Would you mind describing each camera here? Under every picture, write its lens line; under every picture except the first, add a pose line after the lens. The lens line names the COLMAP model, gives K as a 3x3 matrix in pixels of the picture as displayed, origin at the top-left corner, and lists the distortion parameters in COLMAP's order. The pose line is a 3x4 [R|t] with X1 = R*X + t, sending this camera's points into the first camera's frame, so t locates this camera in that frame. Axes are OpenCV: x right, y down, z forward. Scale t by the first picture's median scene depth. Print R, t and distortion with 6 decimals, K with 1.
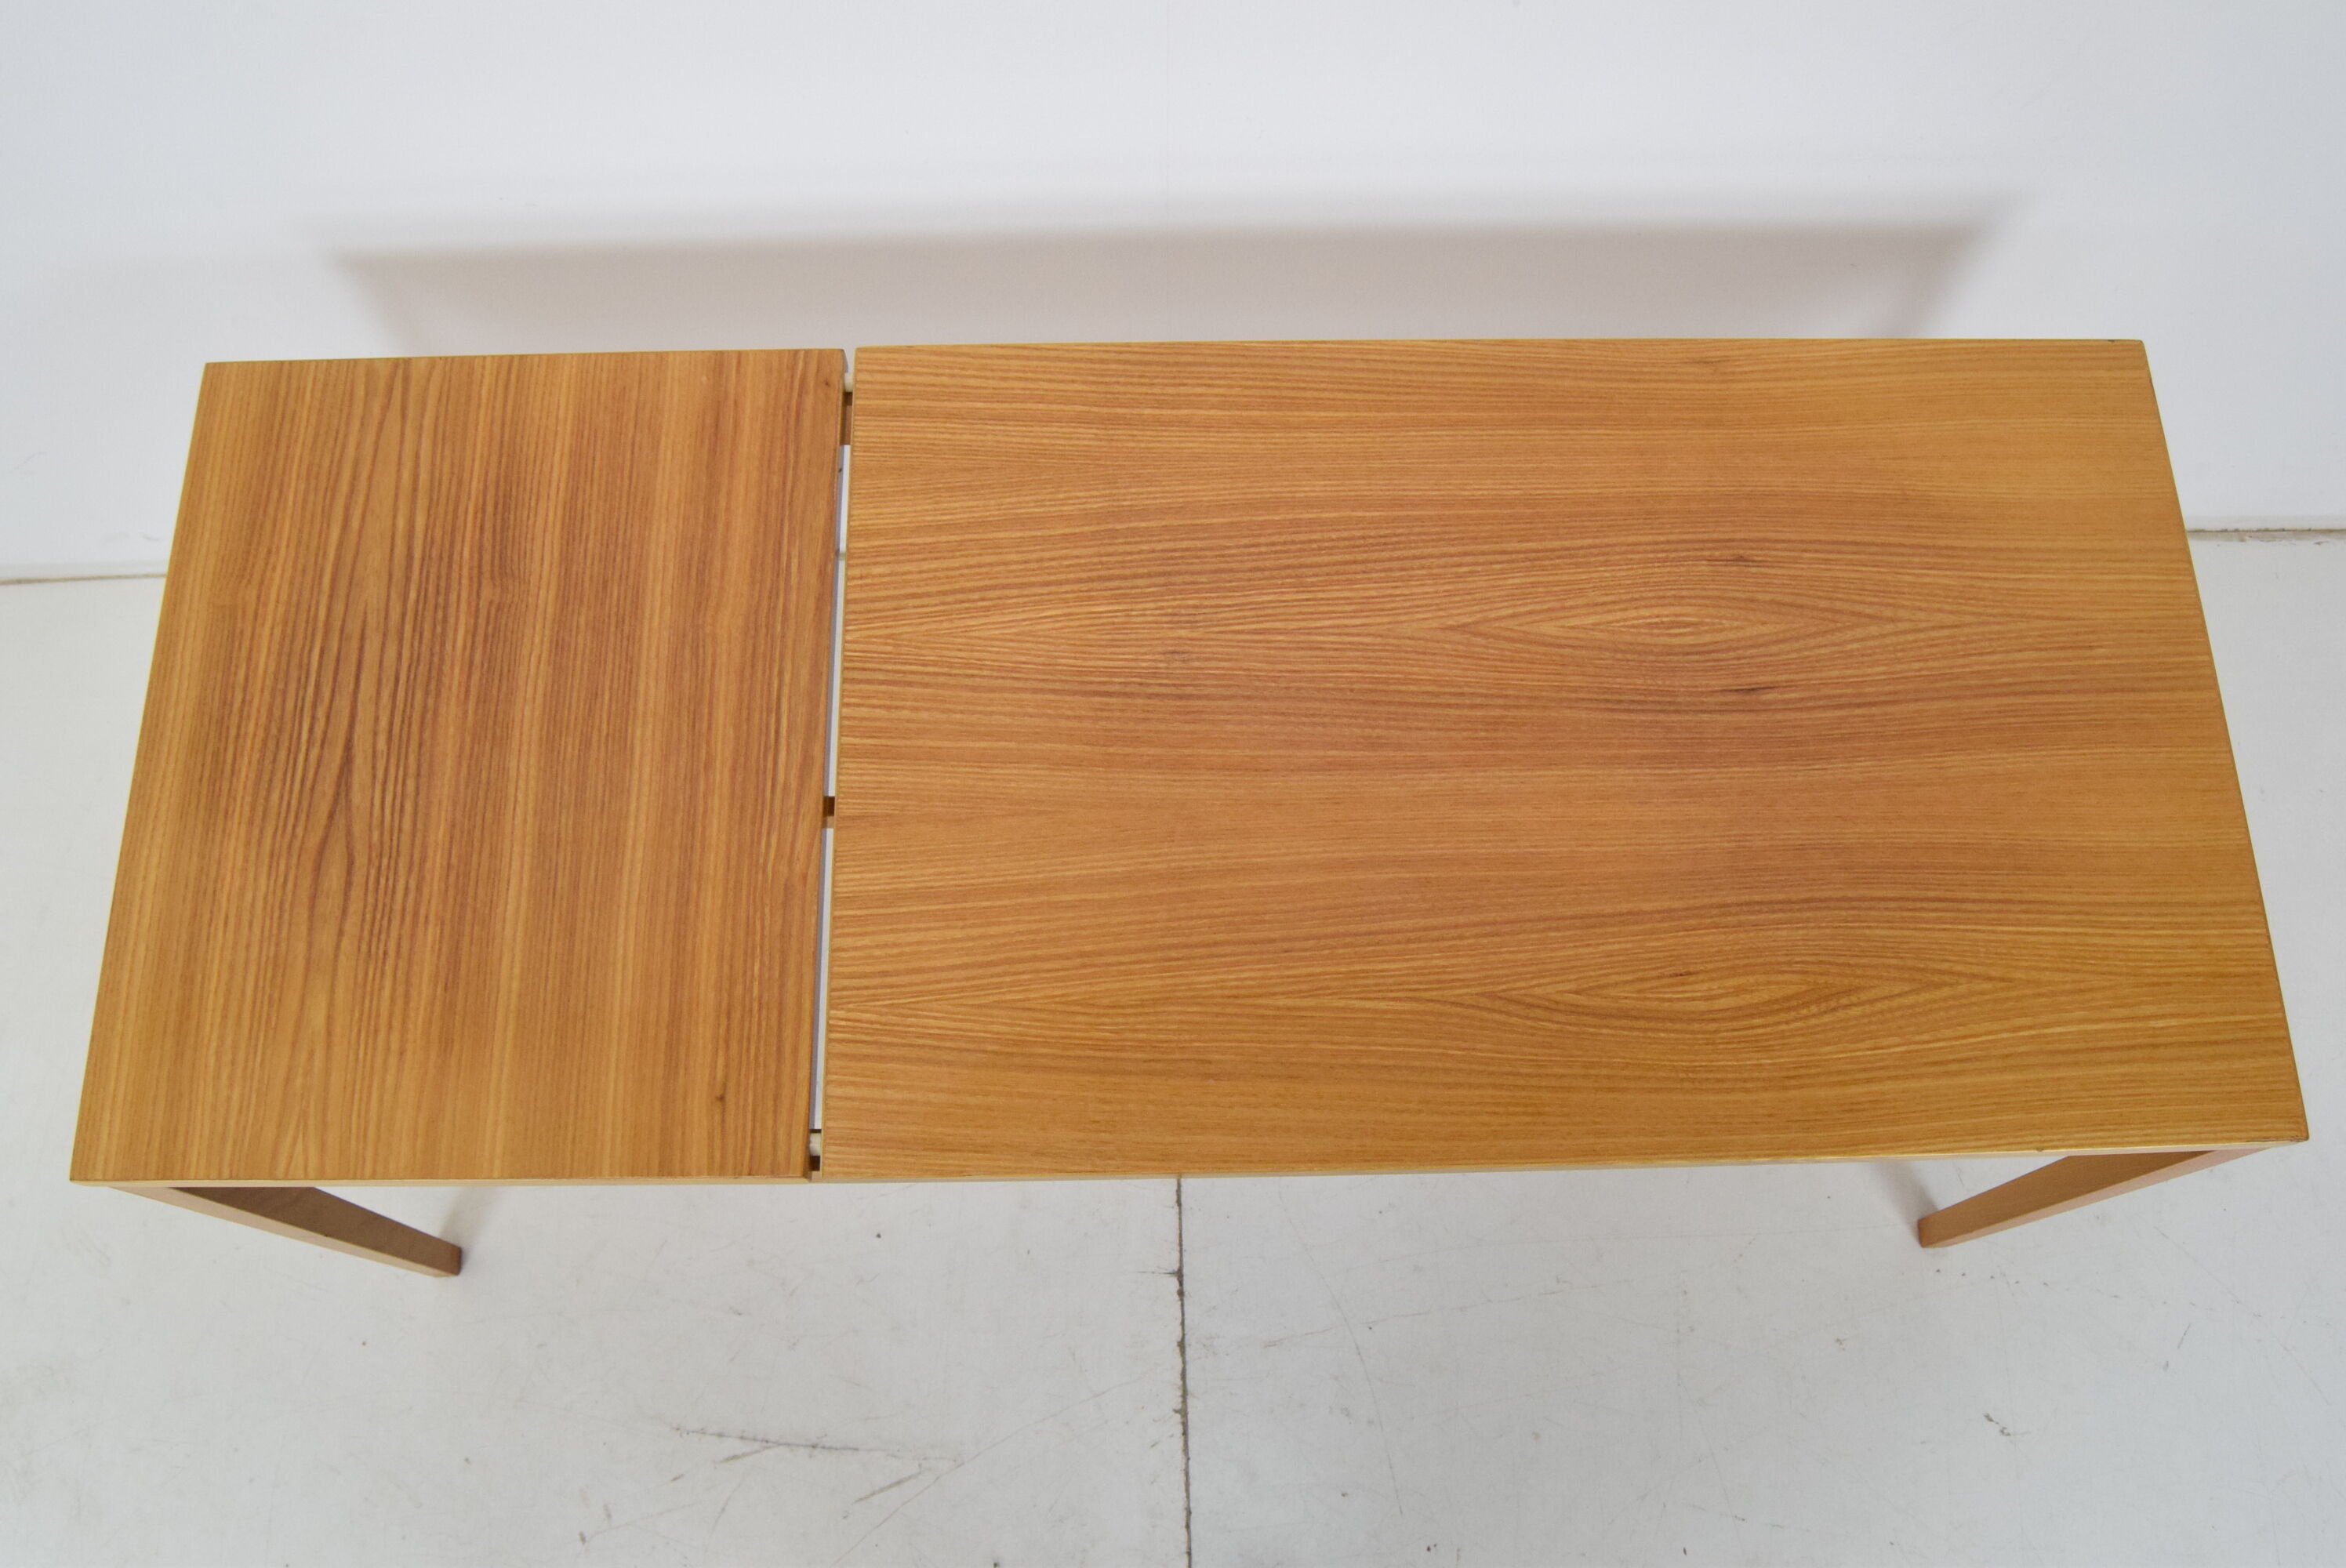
lens RADIAL K [[1869.8, 0, 1171.2], [0, 1869.8, 792.8], [0, 0, 1]] dist [-0.082427, 0.021011]
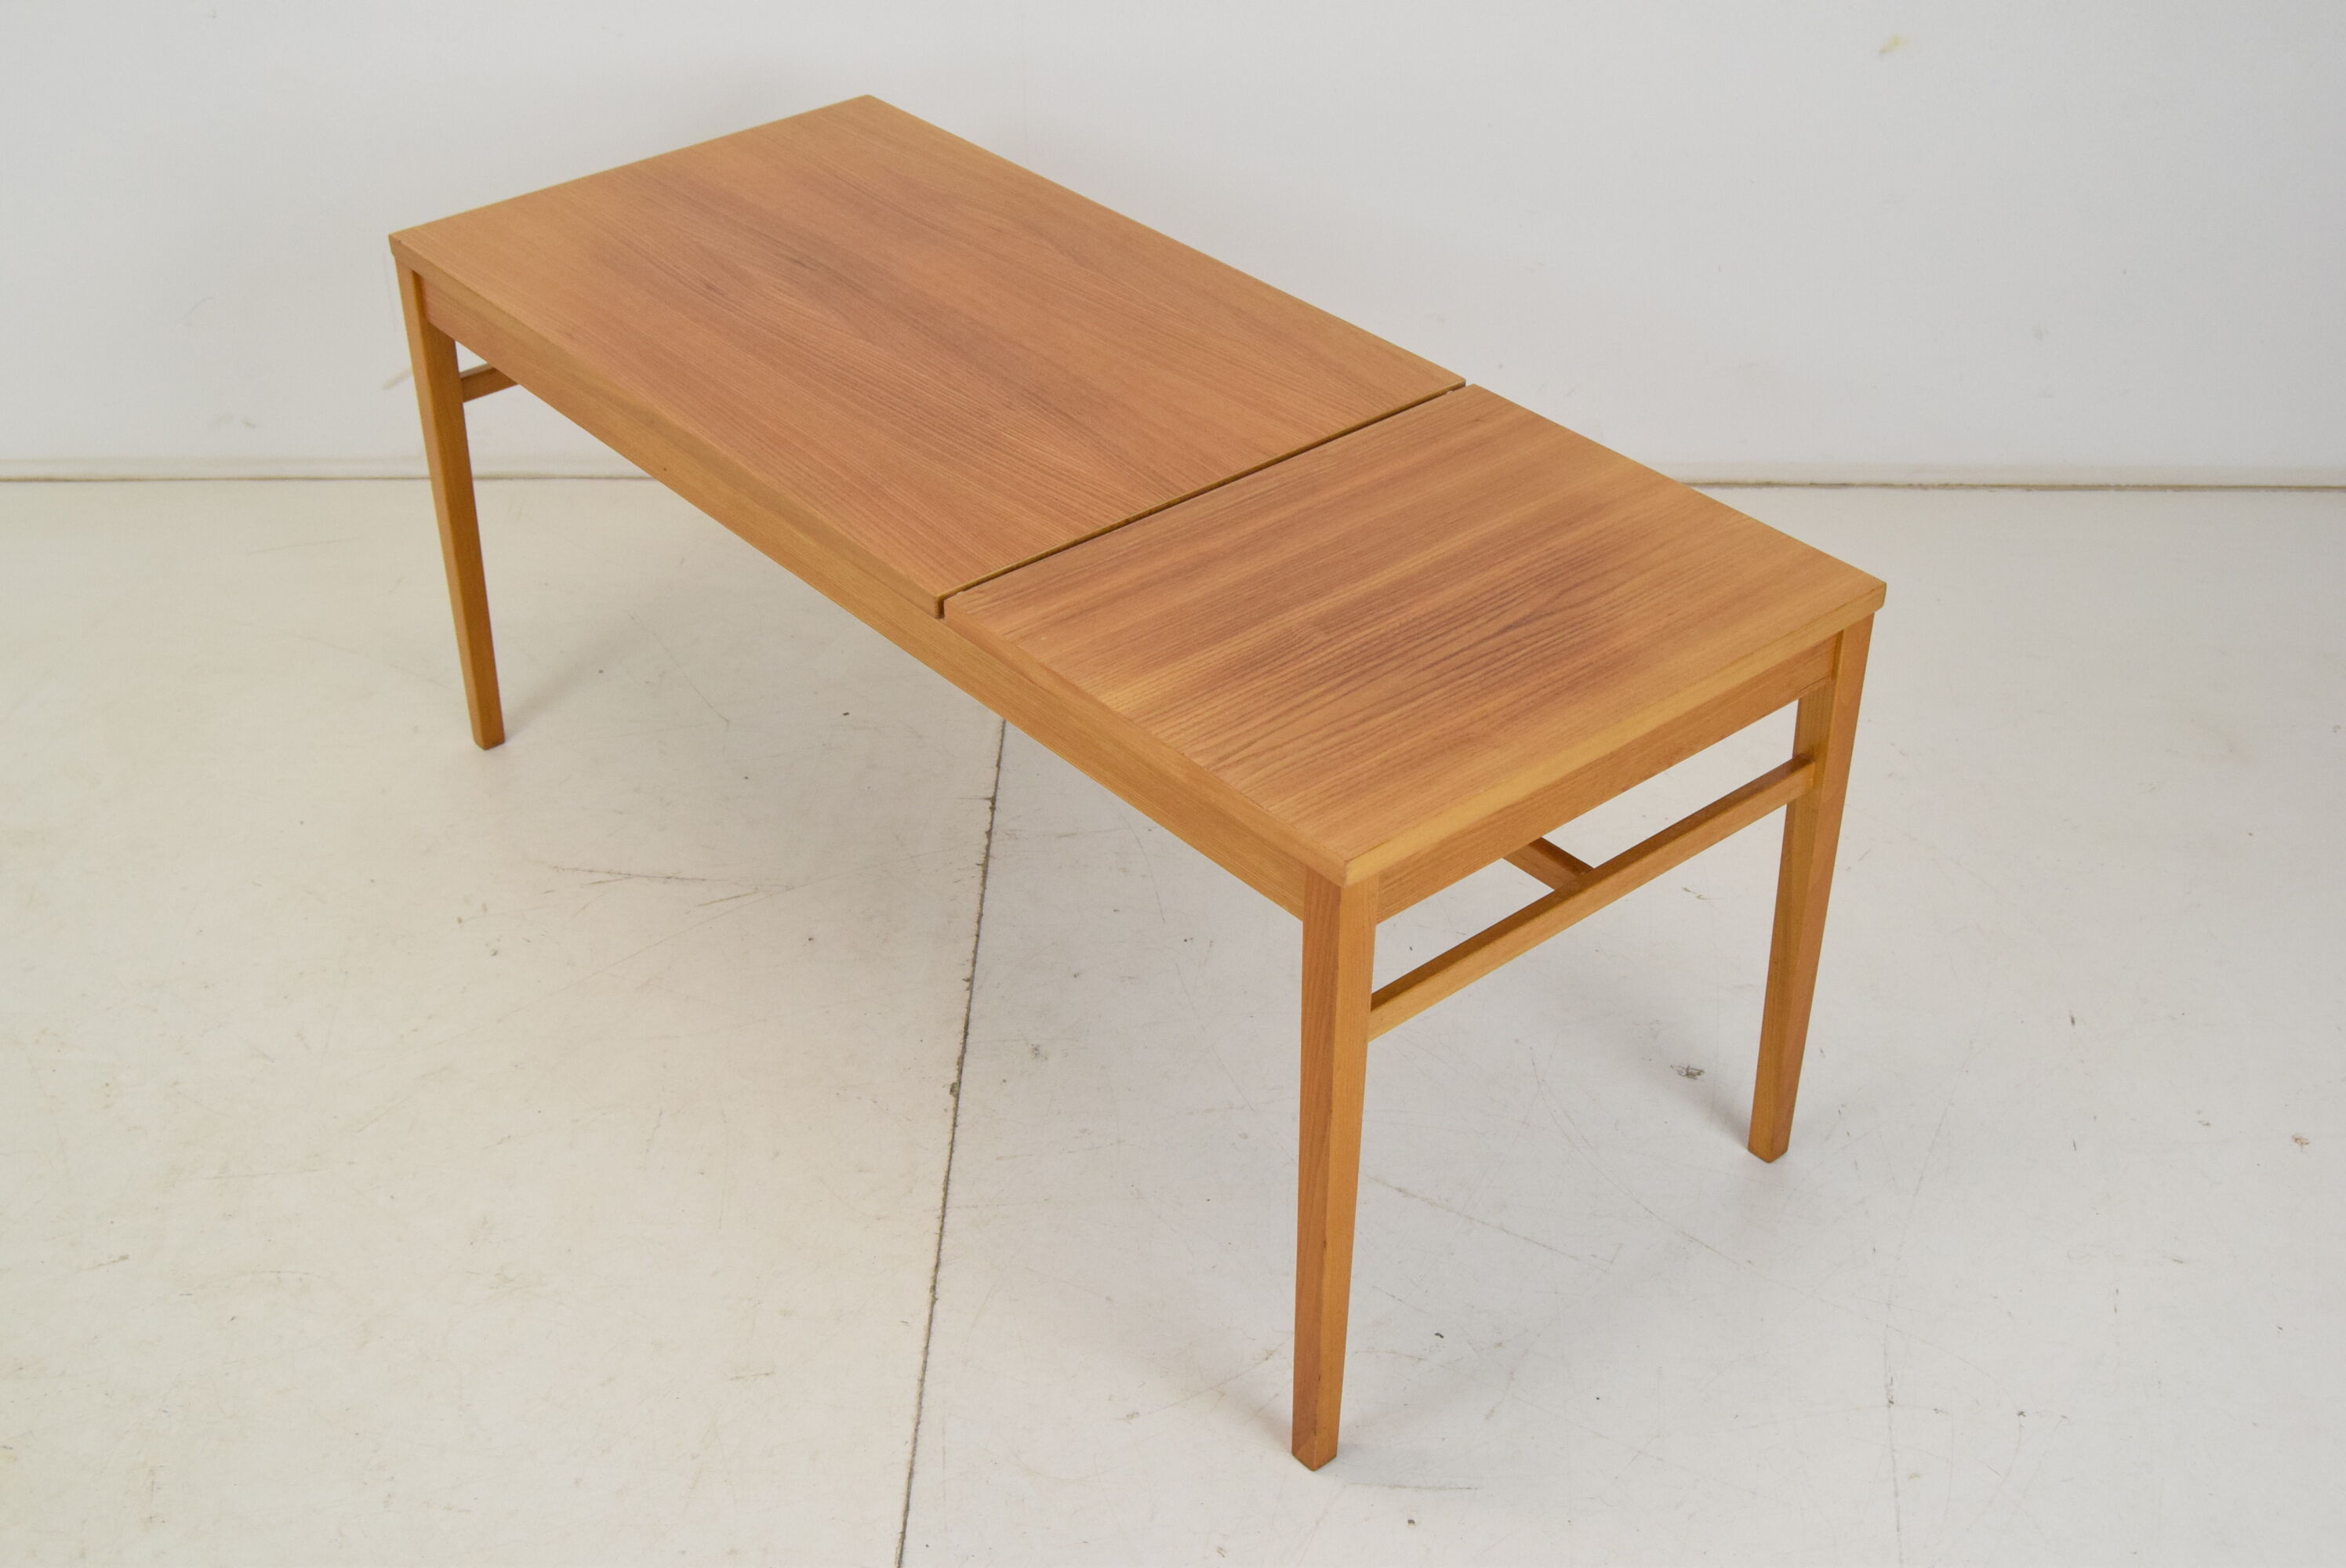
lens RADIAL K [[2833.0, 0, 1165.1], [0, 2833.0, 784.1], [0, 0, 1]] dist [-0.041644, 0.000000]
pose [[-0.624388, -0.441172, 0.644599, -1.473440], [0.742672, -0.079597, 0.664908, -1.344242], [-0.242031, 0.893886, 0.377346, 0.458589]]
